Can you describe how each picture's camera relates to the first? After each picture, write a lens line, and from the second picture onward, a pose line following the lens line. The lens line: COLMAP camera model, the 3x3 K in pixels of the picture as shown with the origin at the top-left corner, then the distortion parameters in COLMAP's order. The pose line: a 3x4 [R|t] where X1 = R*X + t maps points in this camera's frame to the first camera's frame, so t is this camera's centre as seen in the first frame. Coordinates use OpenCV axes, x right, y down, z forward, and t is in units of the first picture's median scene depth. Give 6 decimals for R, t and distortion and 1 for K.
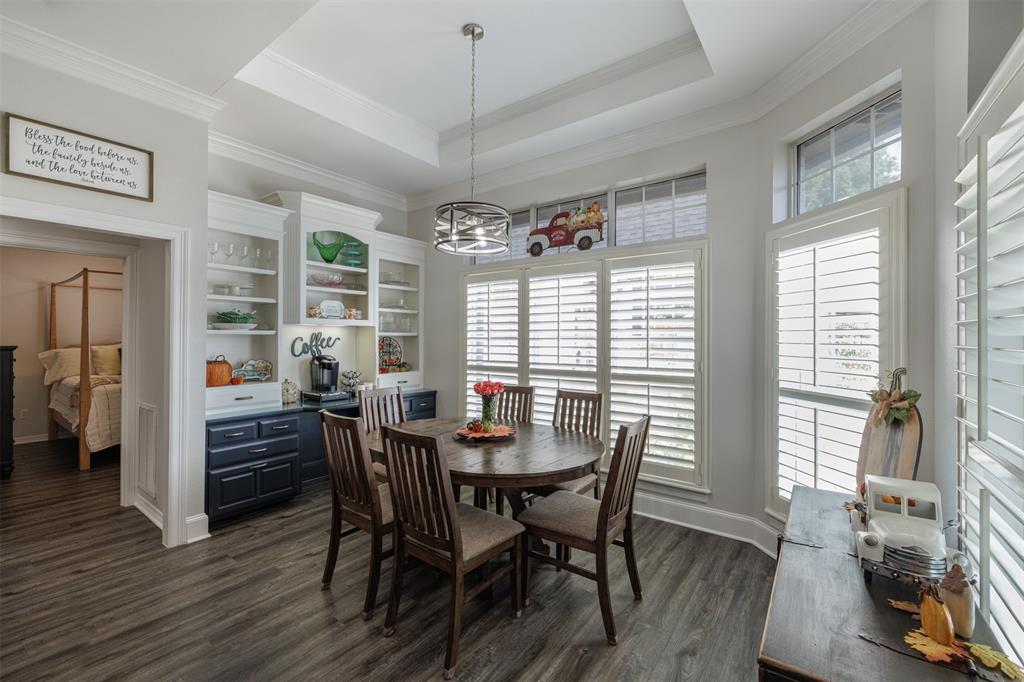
lens RADIAL K [[429.3, 0, 509.1], [0, 429.3, 334.3], [0, 0, 1]] dist [0.000892, -0.000321]
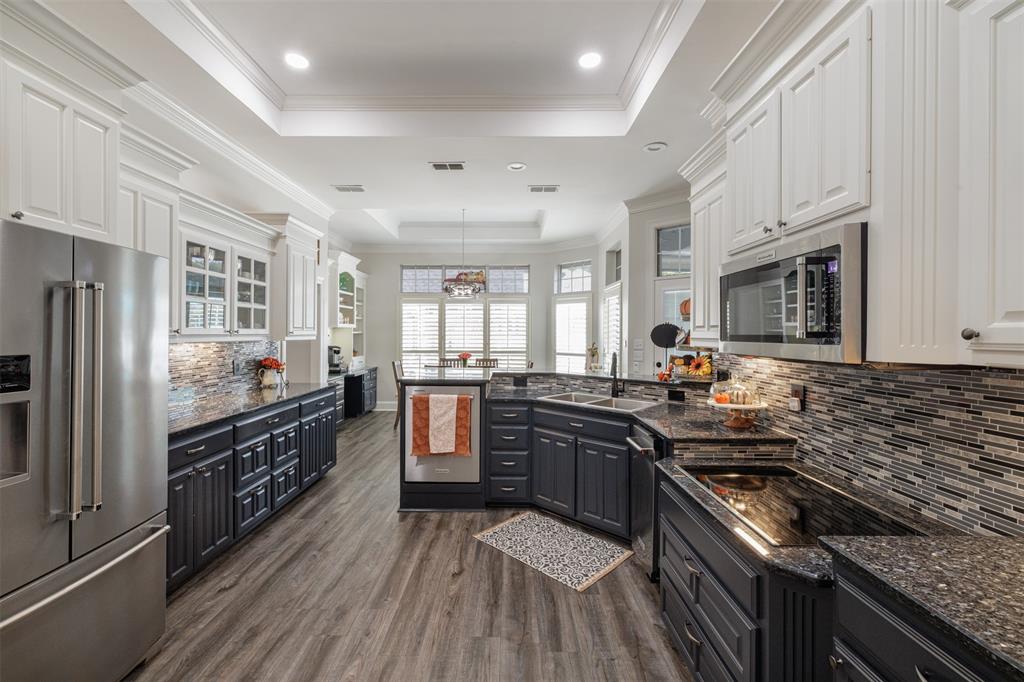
lens RADIAL K [[429.3, 0, 510.8], [0, 429.3, 335.9], [0, 0, 1]] dist [0.000892, -0.000321]
pose [[0.792402, -0.005377, 0.609976, -0.951015], [-0.006451, 0.999831, 0.017194, -0.022139], [-0.609966, -0.017559, 0.792233, -0.749554]]
